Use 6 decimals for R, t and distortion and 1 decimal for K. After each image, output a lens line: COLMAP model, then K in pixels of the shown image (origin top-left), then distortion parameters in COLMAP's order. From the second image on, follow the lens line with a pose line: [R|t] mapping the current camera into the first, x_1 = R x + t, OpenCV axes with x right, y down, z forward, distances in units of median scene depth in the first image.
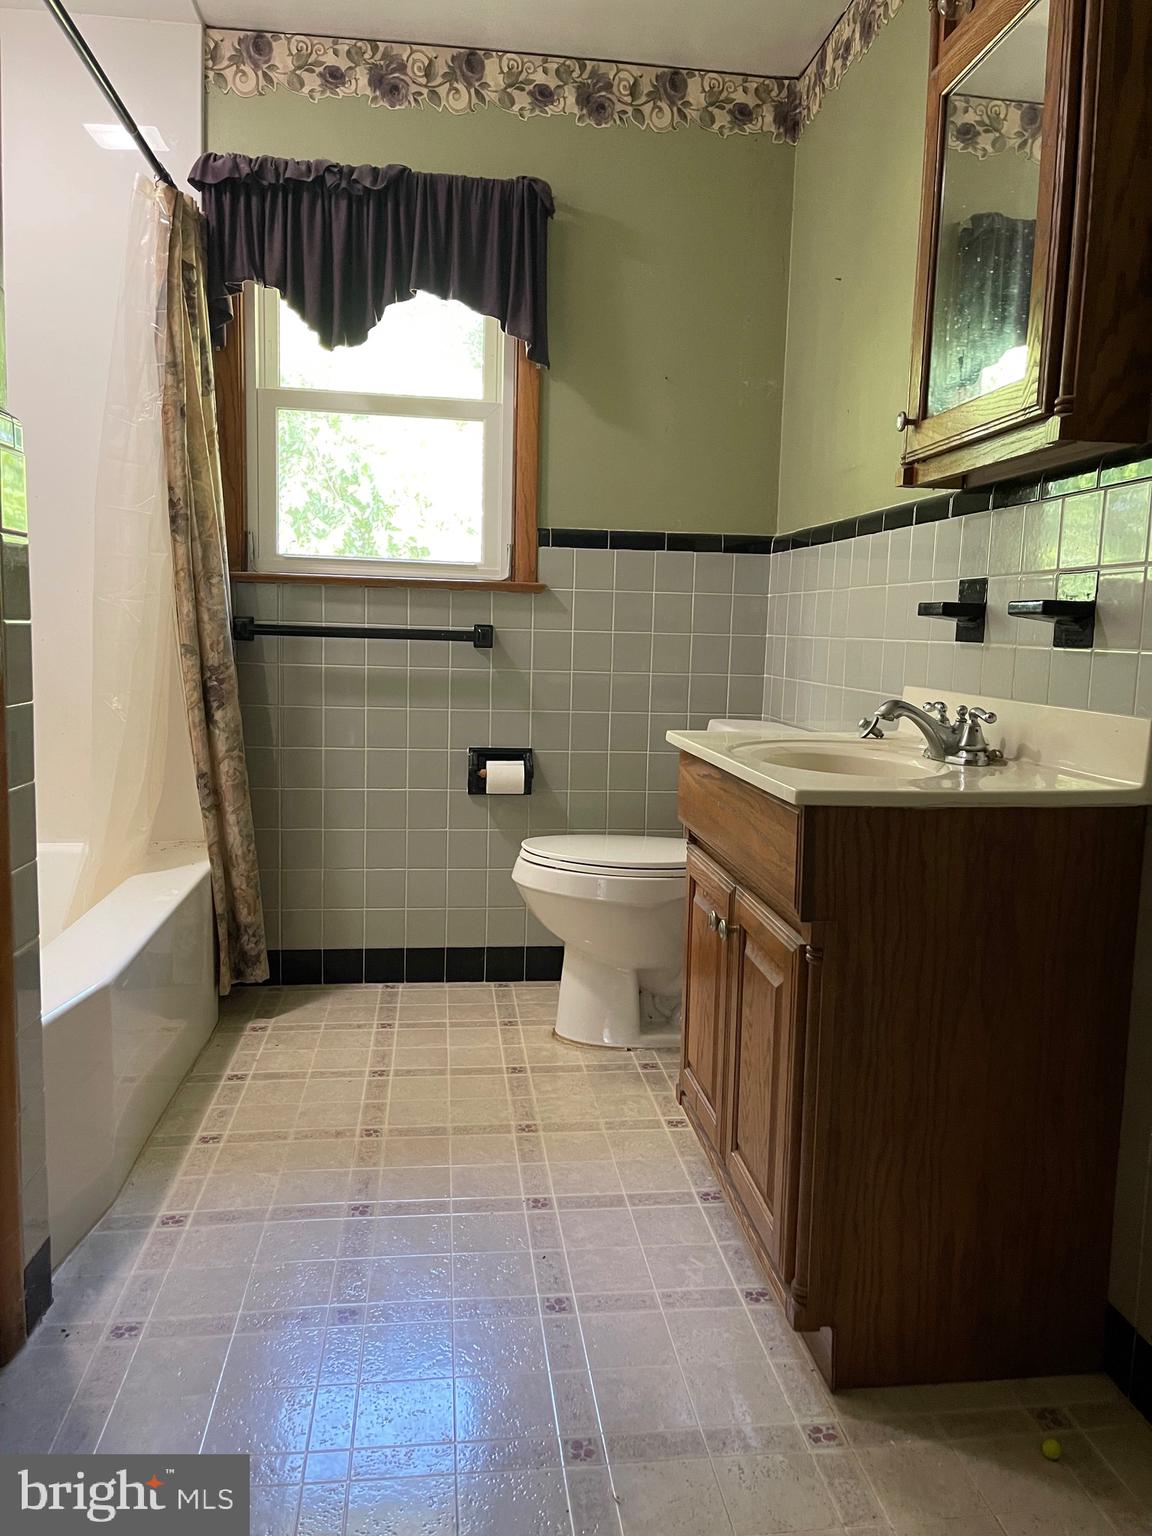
lens RADIAL K [[1167.9, 0, 607.9], [0, 1167.9, 794.3], [0, 0, 1]] dist [0.070365, -0.092847]
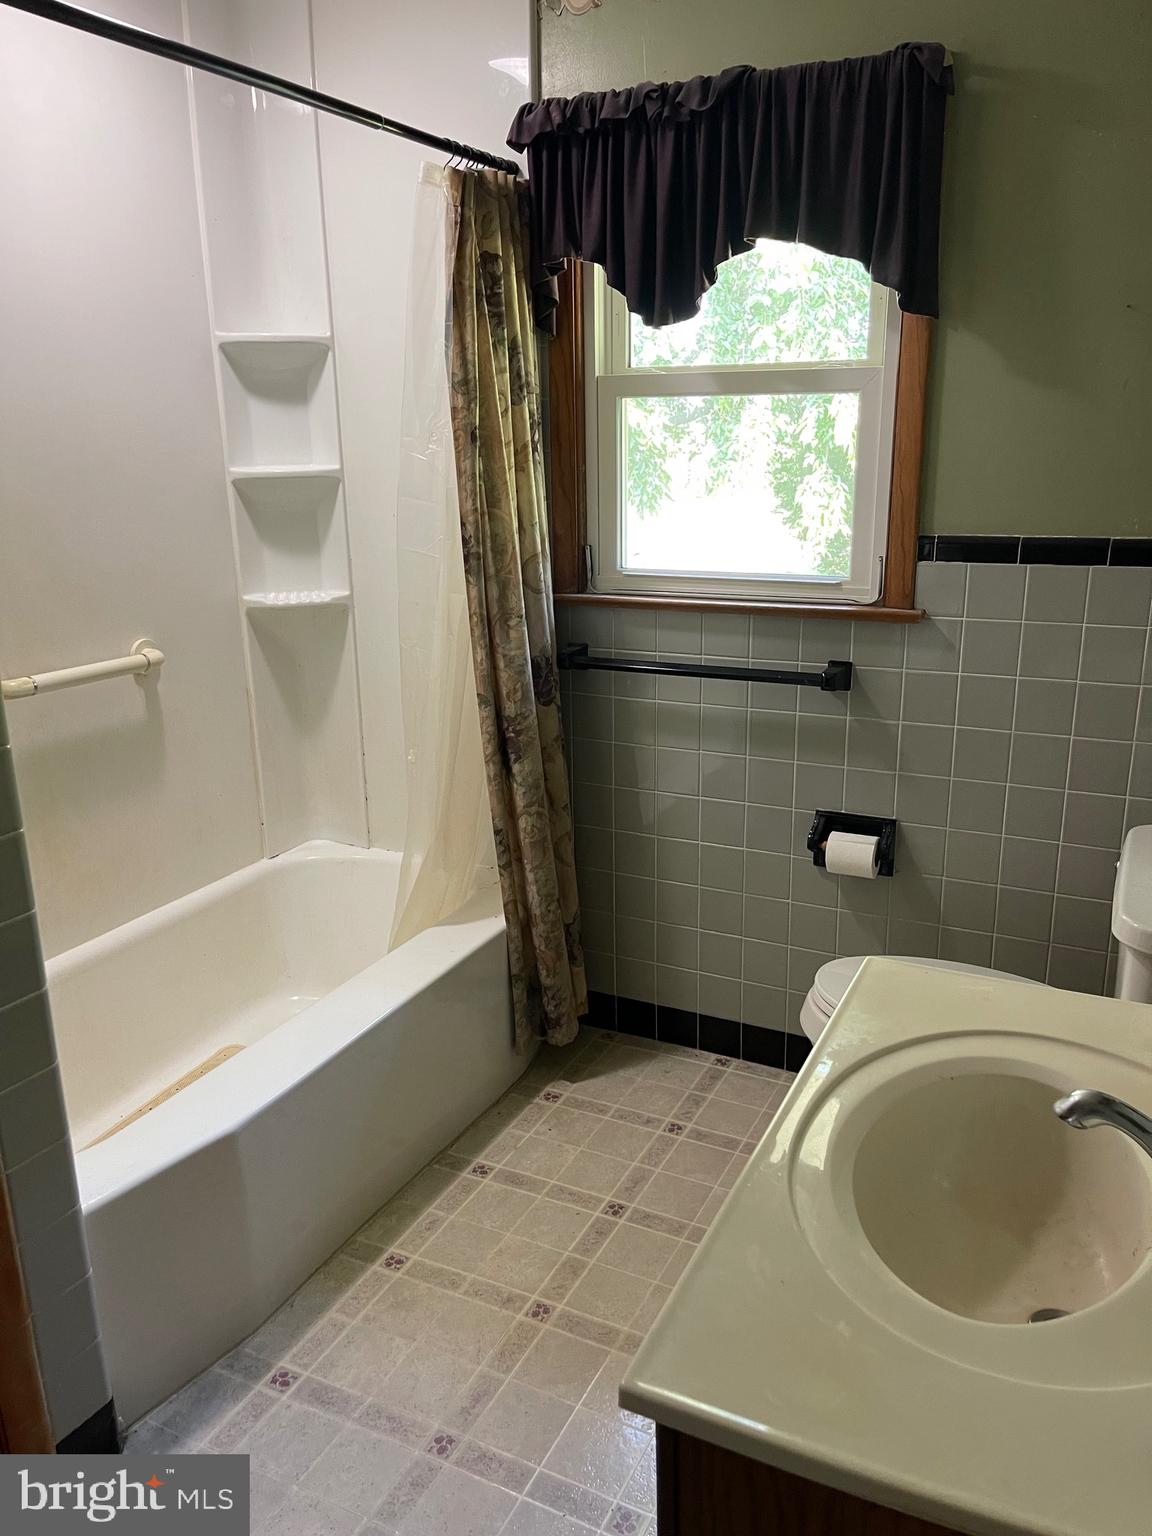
lens RADIAL K [[1167.9, 0, 607.9], [0, 1167.9, 794.3], [0, 0, 1]] dist [0.070365, -0.092847]
pose [[0.829774, 0.126551, -0.543562, 0.220861], [-0.044107, 0.985776, 0.162175, -0.194231], [0.556354, -0.110593, 0.823553, 0.282997]]
